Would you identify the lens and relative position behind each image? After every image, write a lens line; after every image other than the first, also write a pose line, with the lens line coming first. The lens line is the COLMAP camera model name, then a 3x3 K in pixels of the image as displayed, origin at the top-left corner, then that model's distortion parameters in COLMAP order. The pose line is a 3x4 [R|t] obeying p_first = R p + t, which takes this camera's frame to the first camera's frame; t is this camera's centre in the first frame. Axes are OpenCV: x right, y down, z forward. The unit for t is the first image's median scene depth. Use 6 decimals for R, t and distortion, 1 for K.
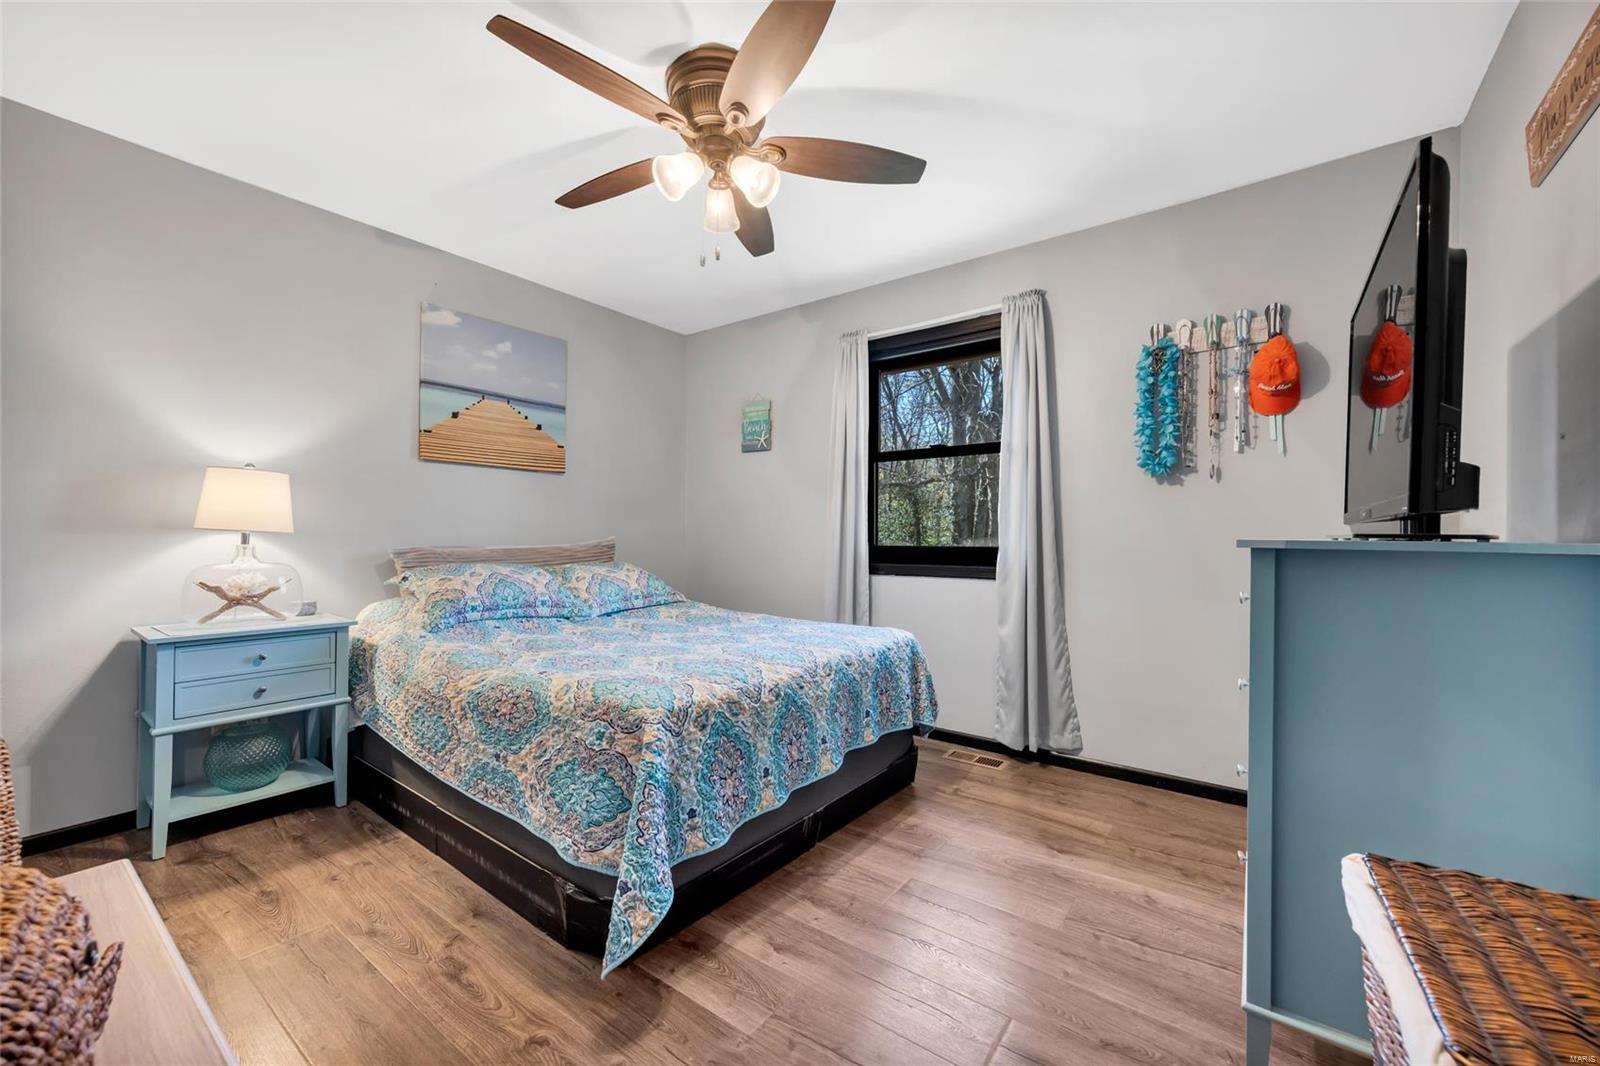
lens RADIAL K [[640.6, 0, 805.6], [0, 640.6, 532.7], [0, 0, 1]] dist [0.007908, -0.000808]
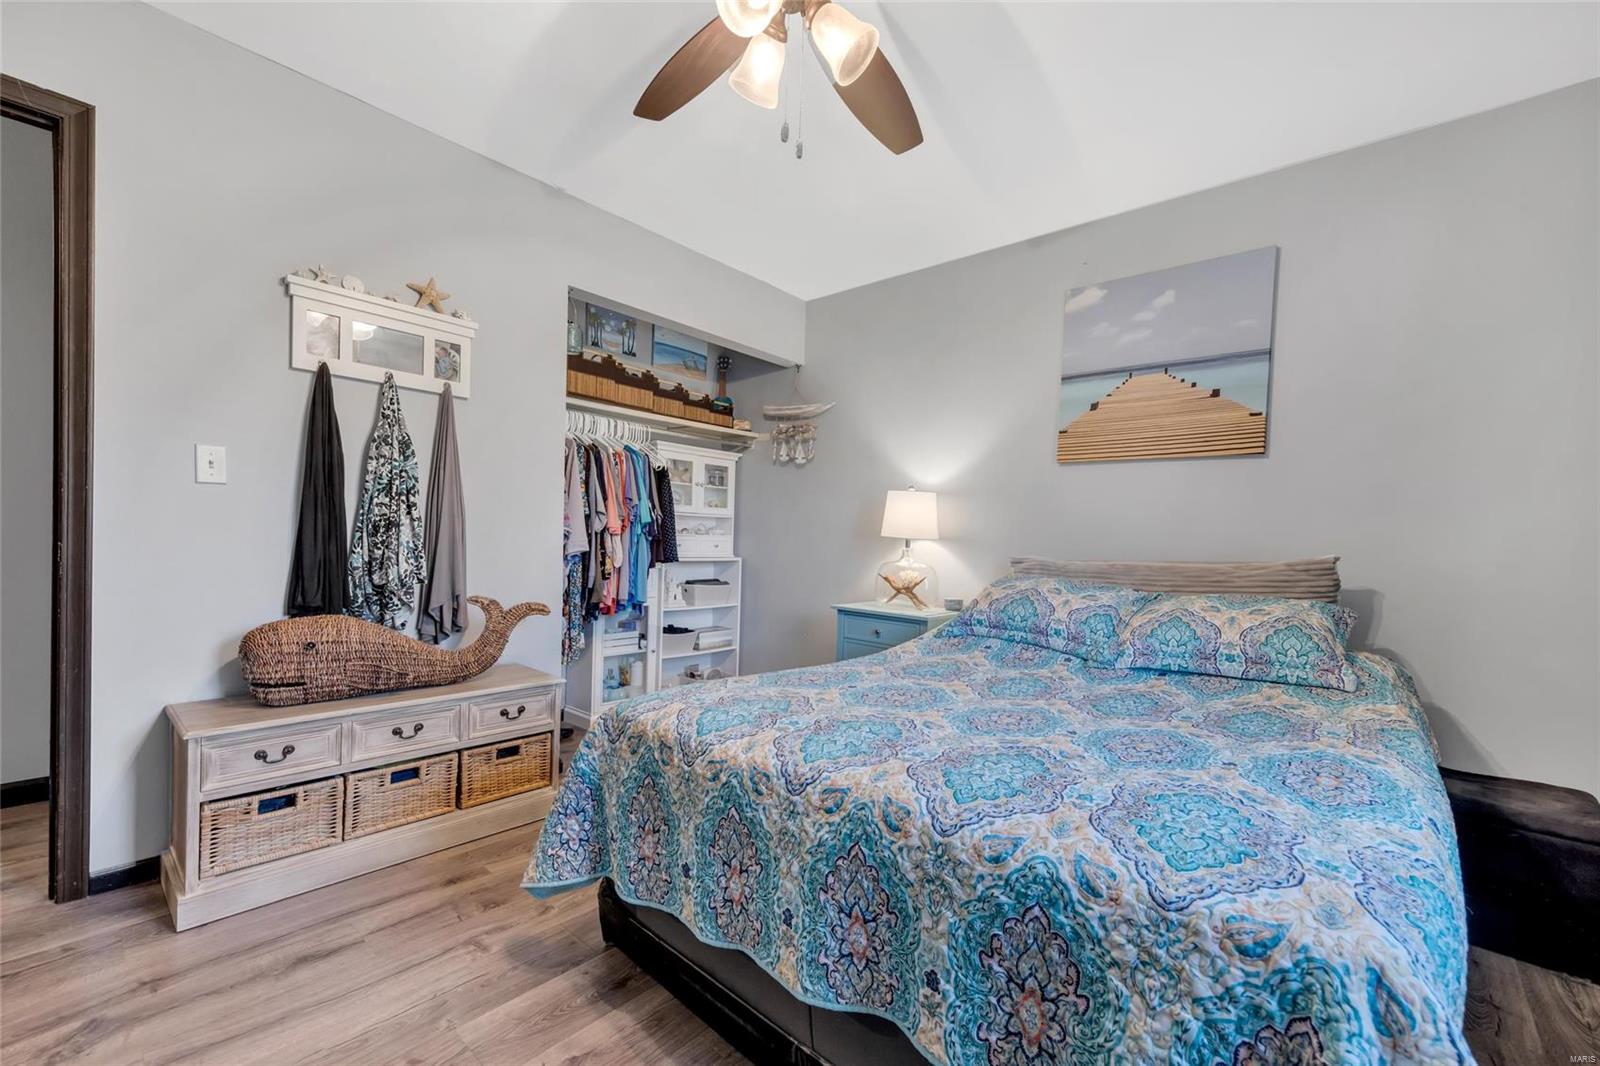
lens RADIAL K [[640.6, 0, 769.0], [0, 640.6, 554.1], [0, 0, 1]] dist [0.007908, -0.000808]
pose [[-0.091747, 0.020573, -0.995570, 0.404235], [-0.028622, 0.999319, 0.023288, 0.007440], [0.995371, 0.030631, -0.091096, 0.747828]]
